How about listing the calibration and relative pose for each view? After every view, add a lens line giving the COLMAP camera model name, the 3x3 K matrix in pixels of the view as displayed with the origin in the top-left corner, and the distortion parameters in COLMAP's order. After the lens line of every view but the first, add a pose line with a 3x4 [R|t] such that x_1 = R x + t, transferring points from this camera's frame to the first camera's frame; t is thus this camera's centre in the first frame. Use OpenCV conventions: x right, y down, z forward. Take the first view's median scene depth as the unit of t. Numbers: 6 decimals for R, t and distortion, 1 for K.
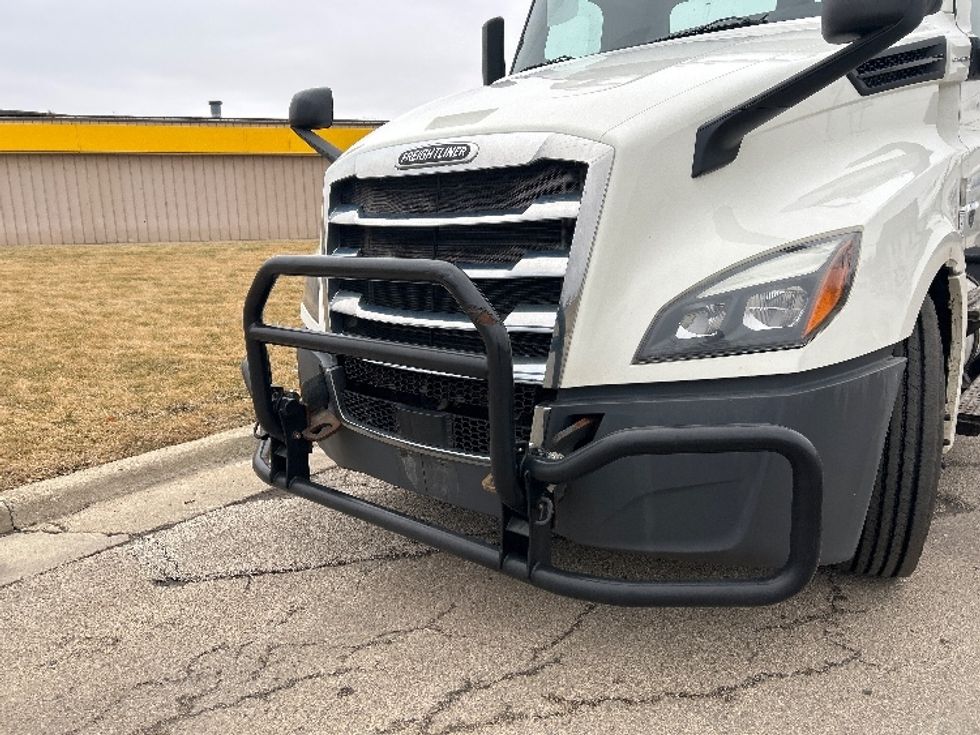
lens RADIAL K [[708.9, 0, 467.0], [0, 708.9, 369.3], [0, 0, 1]] dist [0.018476, -0.000877]
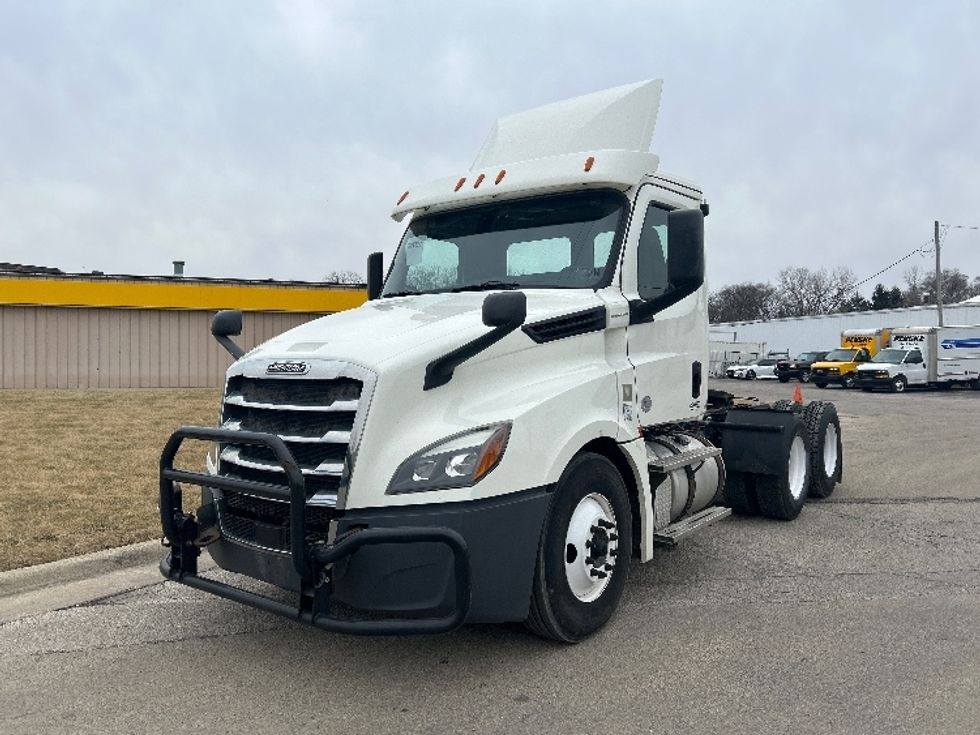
lens RADIAL K [[688.0, 0, 490.0], [0, 688.0, 367.5], [0, 0, 1]] dist [0.001971, -0.001246]
pose [[0.995671, 0.028789, 0.088377, 0.280459], [-0.009756, 0.977941, -0.208655, 0.030604], [-0.092434, 0.206889, 0.973988, -0.611366]]
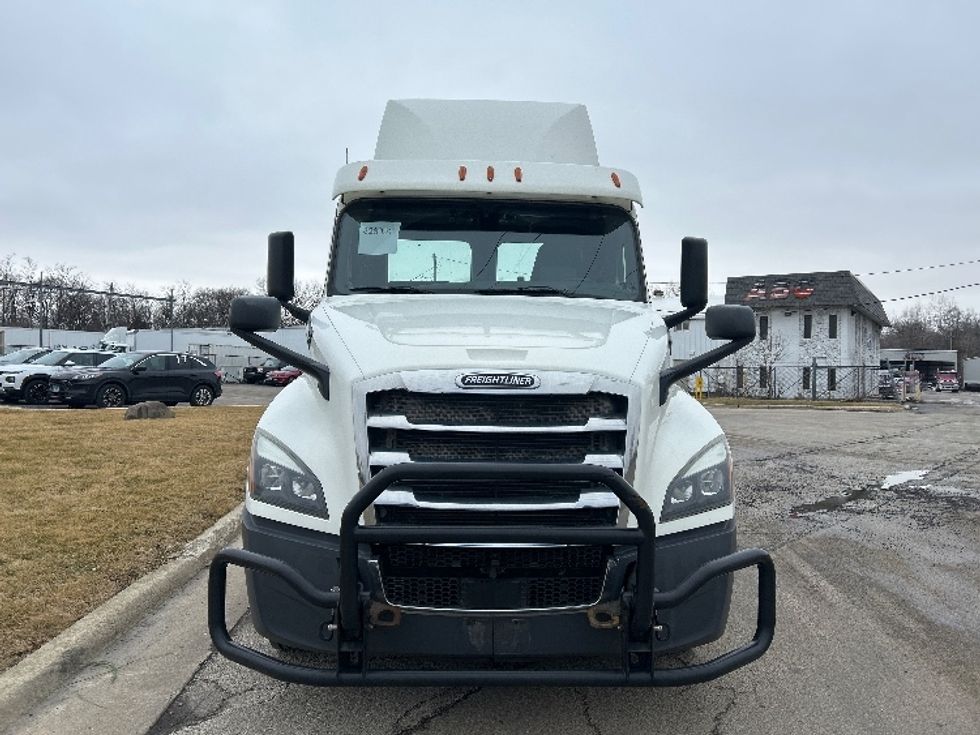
lens RADIAL K [[708.9, 0, 467.0], [0, 708.9, 369.3], [0, 0, 1]] dist [0.018476, -0.000877]
pose [[0.744424, 0.043596, 0.666282, -0.959693], [0.105832, 0.977548, -0.182206, -0.082376], [-0.659266, 0.206153, 0.723097, 0.065623]]
